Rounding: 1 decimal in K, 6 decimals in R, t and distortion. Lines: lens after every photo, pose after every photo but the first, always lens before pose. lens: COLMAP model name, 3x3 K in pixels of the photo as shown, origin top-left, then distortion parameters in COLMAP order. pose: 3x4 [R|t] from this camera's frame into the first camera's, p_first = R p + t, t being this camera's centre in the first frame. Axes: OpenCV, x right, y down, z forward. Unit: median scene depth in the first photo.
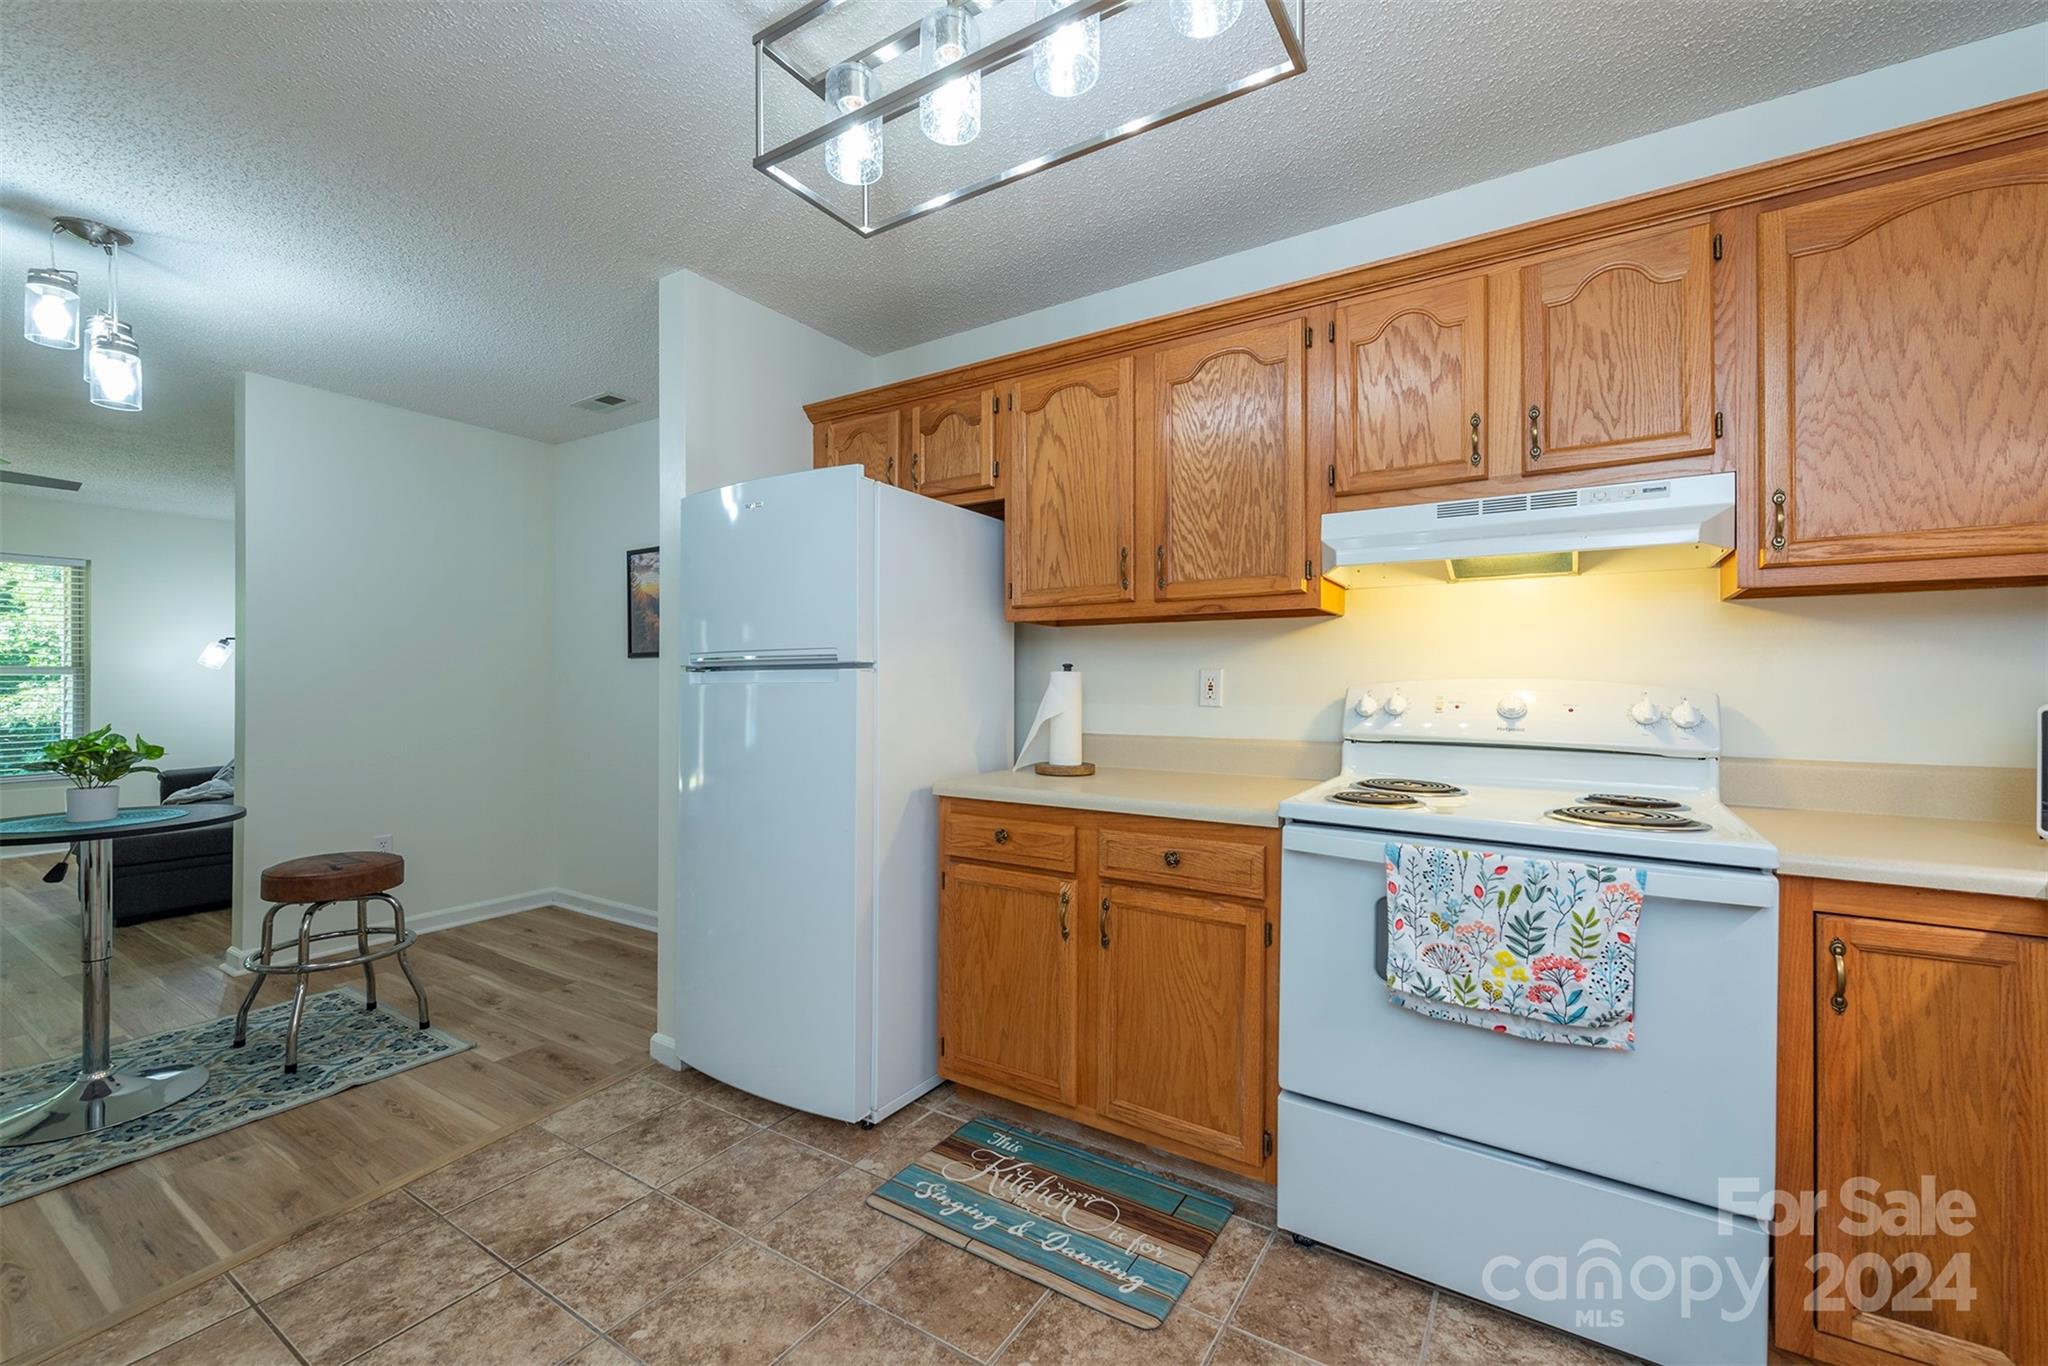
lens RADIAL K [[824.2, 0, 1049.5], [0, 824.2, 678.3], [0, 0, 1]] dist [0.000833, -0.000302]
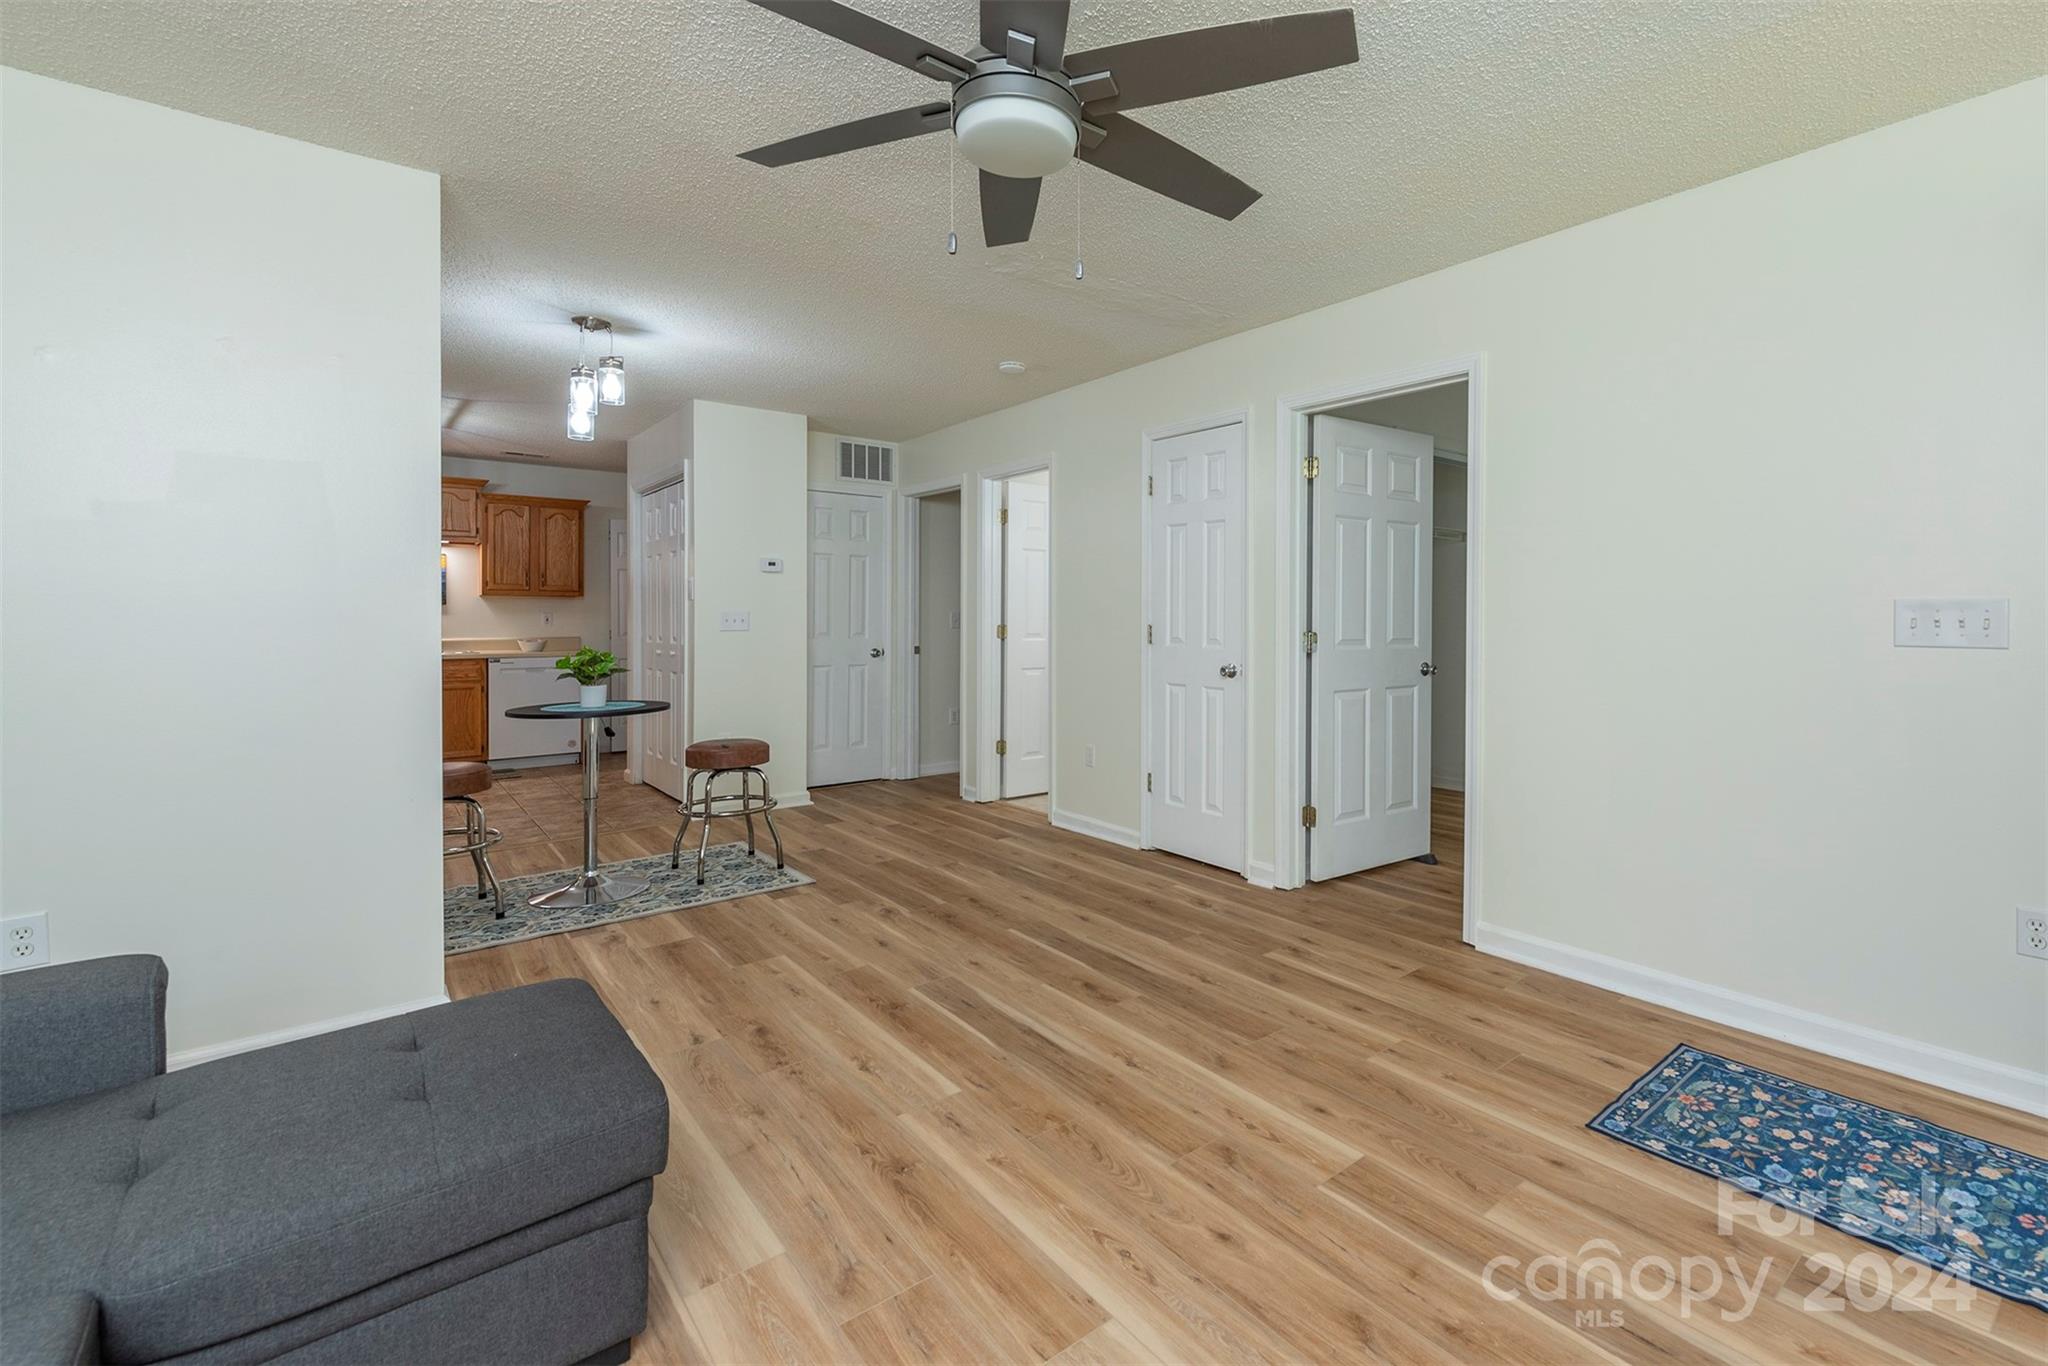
lens RADIAL K [[900.5, 0, 1143.0], [0, 900.5, 621.3], [0, 0, 1]] dist [-0.000787, 0.000007]
pose [[-0.955517, 0.000791, 0.294935, -3.147740], [0.000713, 1.000000, -0.000371, 0.017168], [-0.294935, -0.000145, -0.955517, 2.746760]]
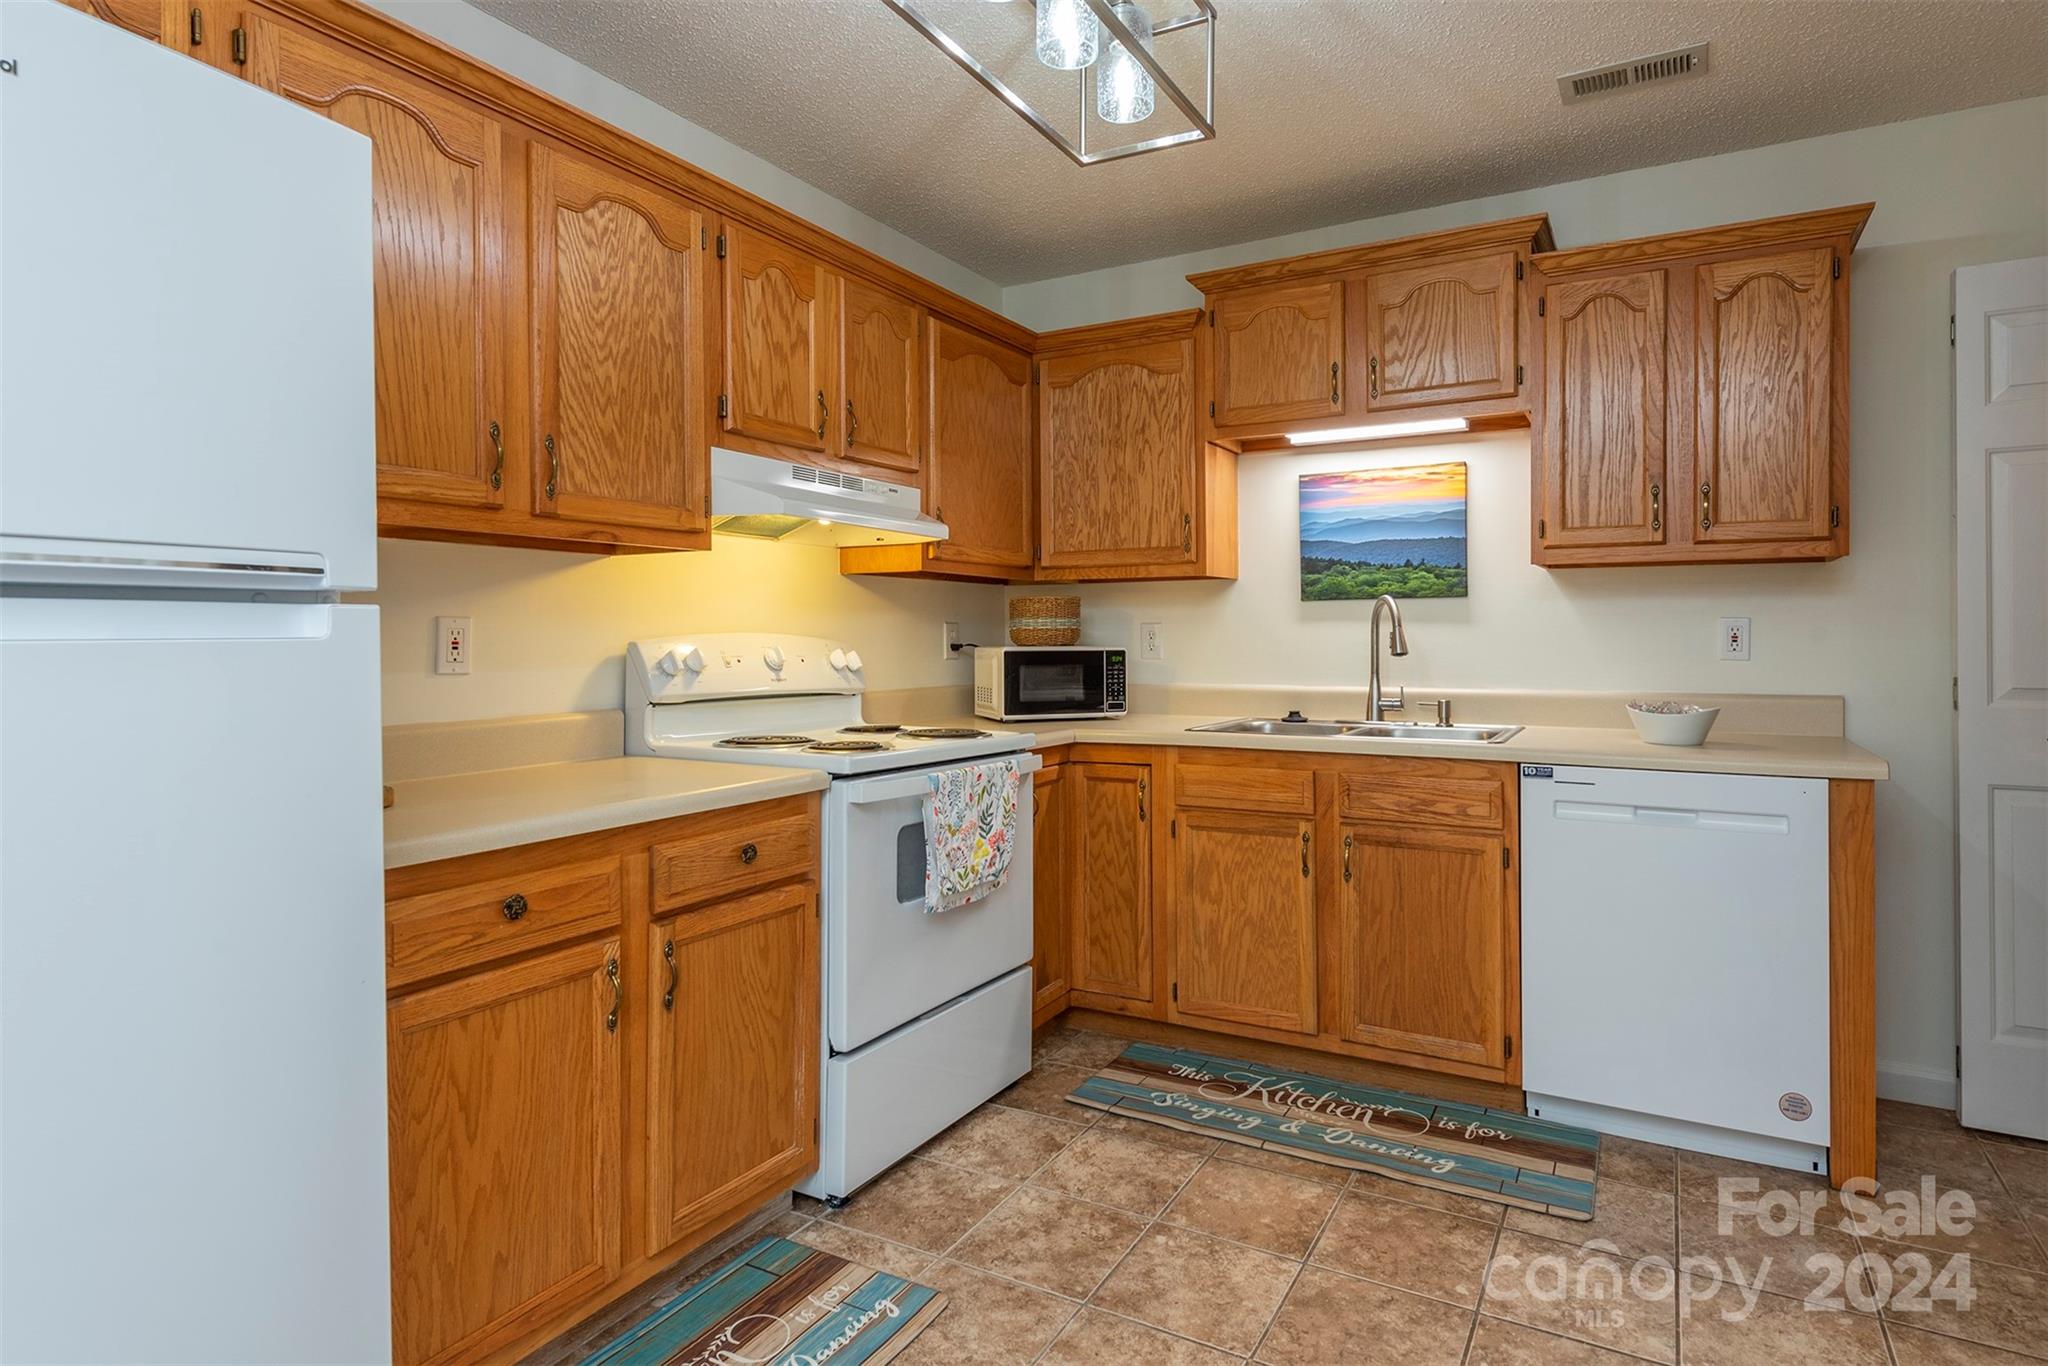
lens RADIAL K [[1066.8, 0, 1079.6], [0, 1066.8, 636.7], [0, 0, 1]] dist [0.001159, -0.000876]
pose [[-0.059341, -0.000955, 0.998237, -0.880553], [-0.001191, 0.999999, 0.000886, 0.004307], [-0.998237, -0.001136, -0.059342, 0.709536]]
